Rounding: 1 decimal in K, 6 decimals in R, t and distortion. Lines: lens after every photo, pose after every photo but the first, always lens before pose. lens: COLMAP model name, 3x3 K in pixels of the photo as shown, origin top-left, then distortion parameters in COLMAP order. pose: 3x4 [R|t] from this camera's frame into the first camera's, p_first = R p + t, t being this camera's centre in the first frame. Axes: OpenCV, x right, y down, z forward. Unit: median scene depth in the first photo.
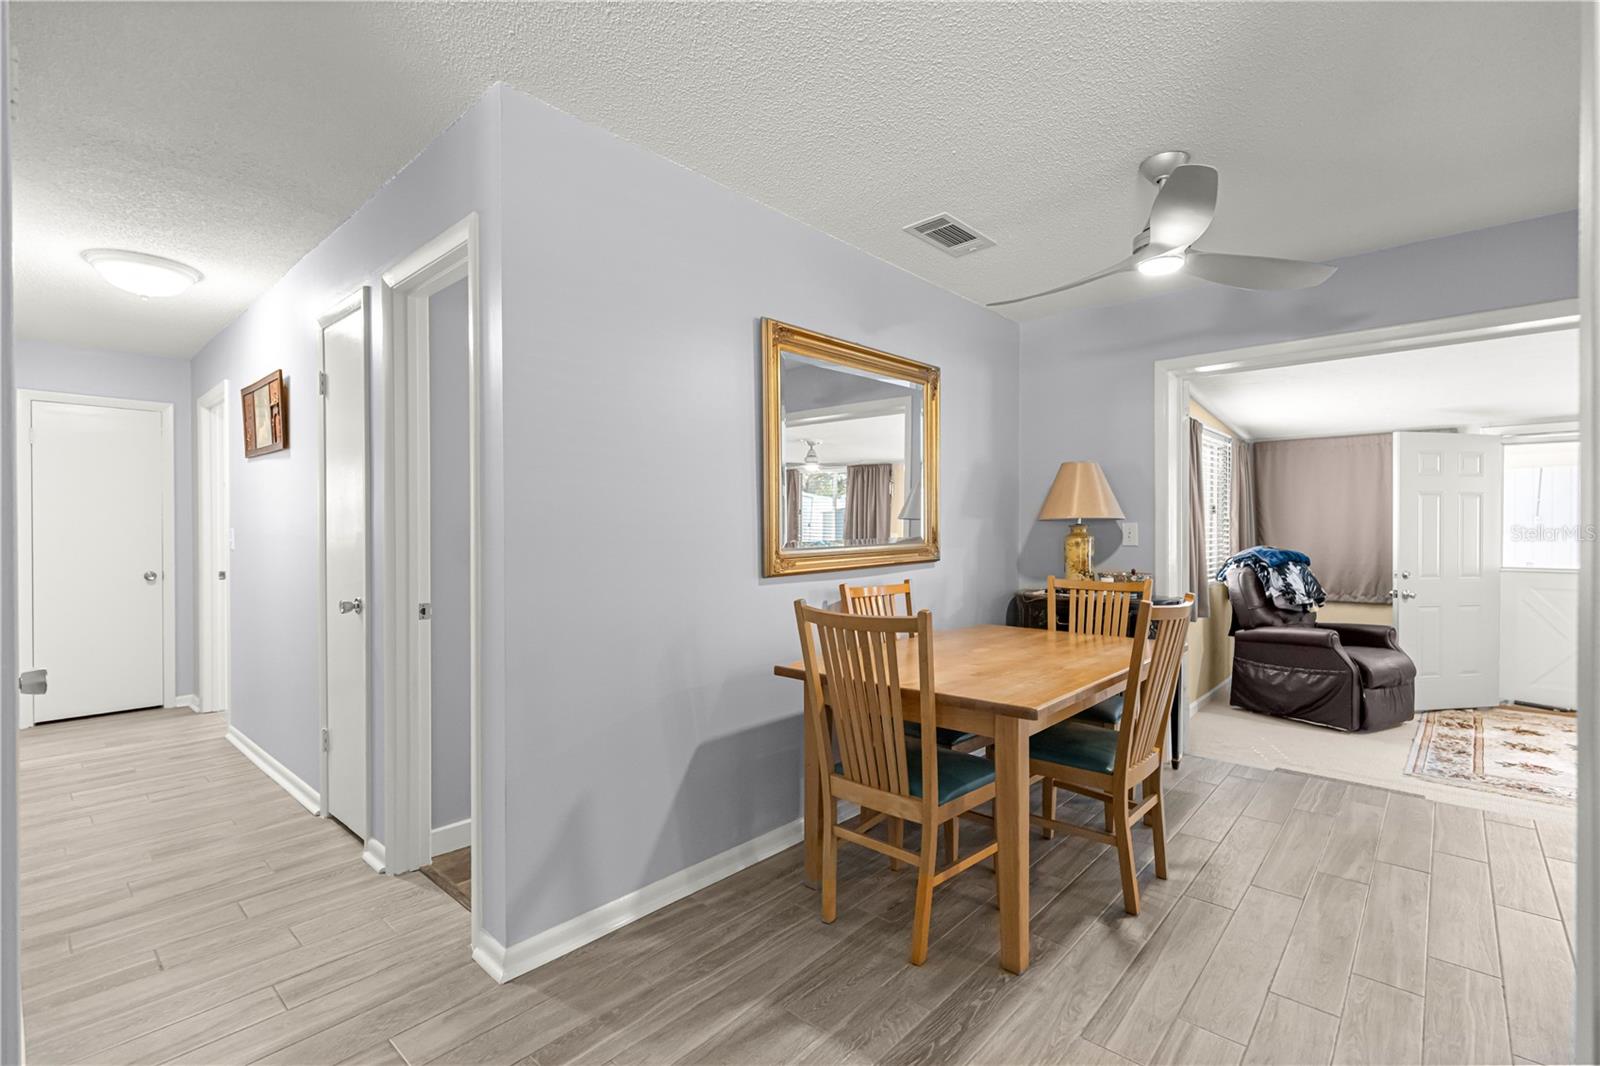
lens RADIAL K [[719.1, 0, 789.5], [0, 719.1, 530.6], [0, 0, 1]] dist [0.008910, -0.002258]
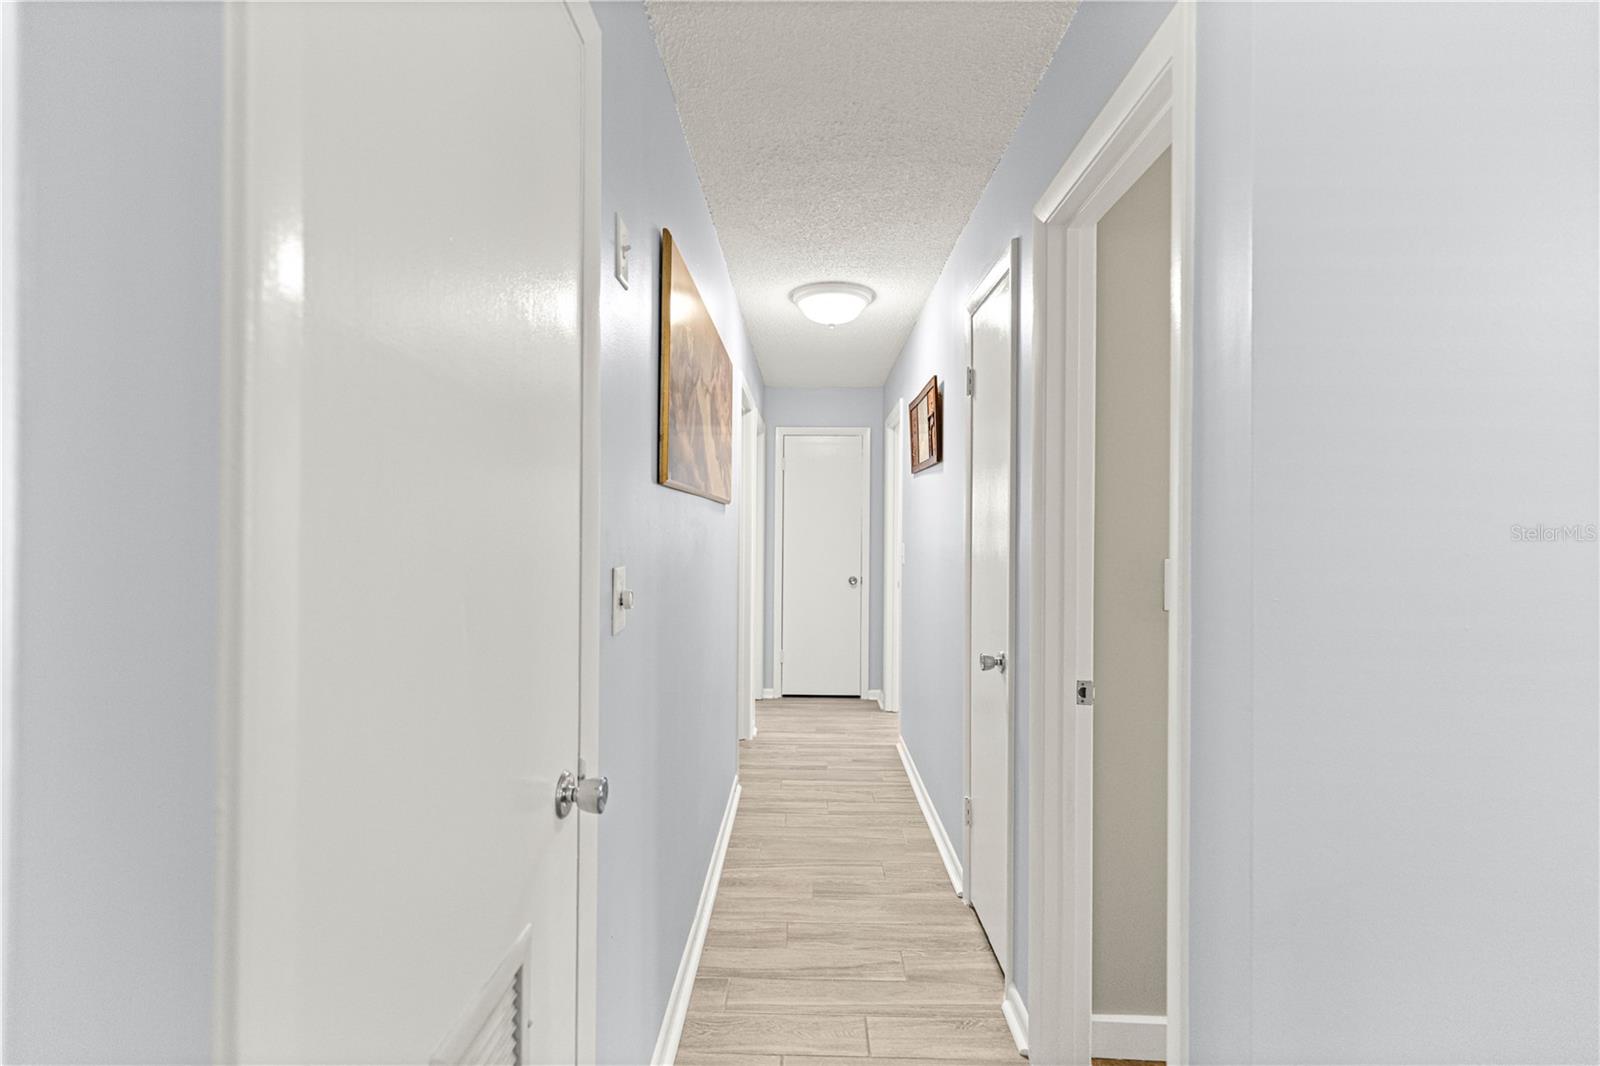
lens RADIAL K [[719.1, 0, 797.7], [0, 719.1, 529.4], [0, 0, 1]] dist [0.008910, -0.002258]
pose [[0.663405, 0.009804, -0.748196, -0.149029], [-0.011134, 0.999933, 0.003230, -0.032443], [0.748177, 0.006187, 0.663470, 0.287913]]
